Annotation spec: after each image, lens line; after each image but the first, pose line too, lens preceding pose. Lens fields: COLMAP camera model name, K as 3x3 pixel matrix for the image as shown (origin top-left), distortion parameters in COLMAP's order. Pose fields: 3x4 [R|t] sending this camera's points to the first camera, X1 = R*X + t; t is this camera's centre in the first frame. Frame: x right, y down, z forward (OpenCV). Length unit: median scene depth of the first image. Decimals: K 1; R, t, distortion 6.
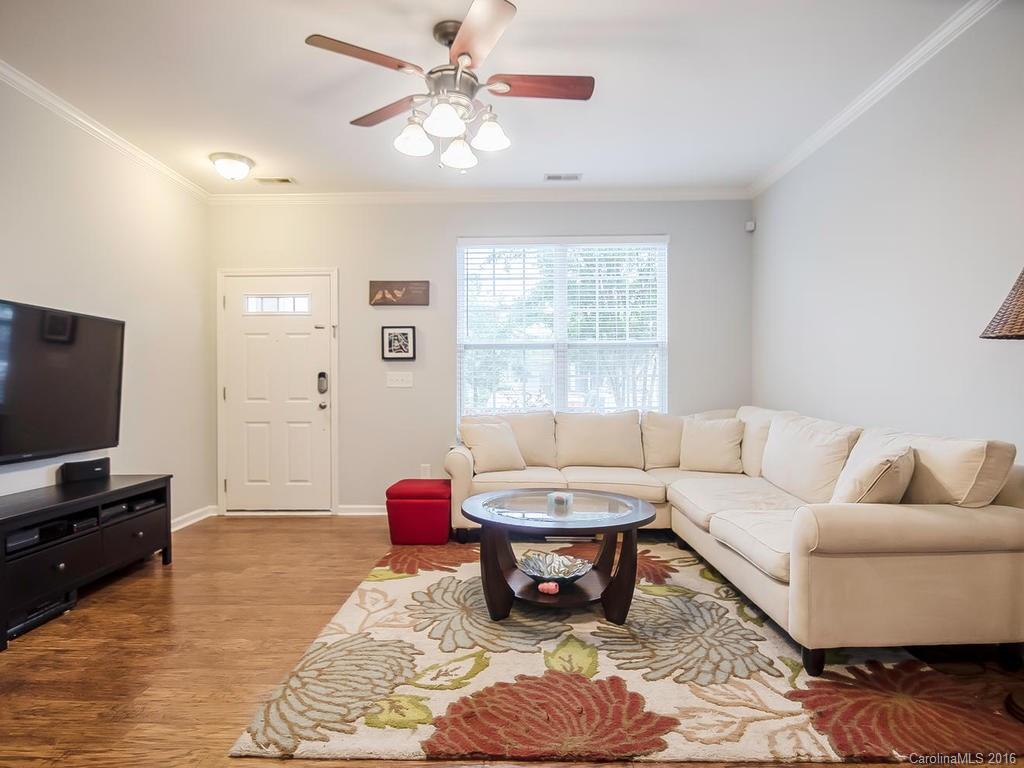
lens RADIAL K [[567.5, 0, 510.7], [0, 567.5, 389.3], [0, 0, 1]] dist [-0.005814, -0.010645]
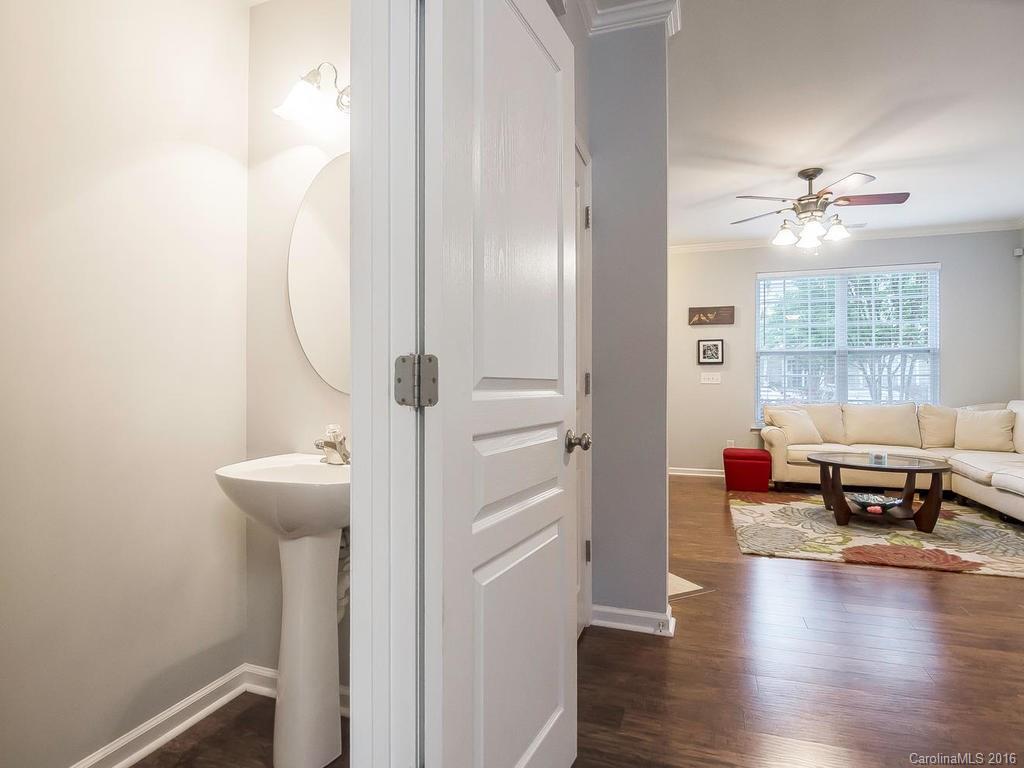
lens RADIAL K [[567.5, 0, 506.8], [0, 567.5, 380.6], [0, 0, 1]] dist [-0.005814, -0.010645]
pose [[0.948308, 0.002780, -0.317340, -0.241854], [-0.004763, 0.999974, -0.005473, -0.001443], [0.317316, 0.006702, 0.948296, -0.496049]]
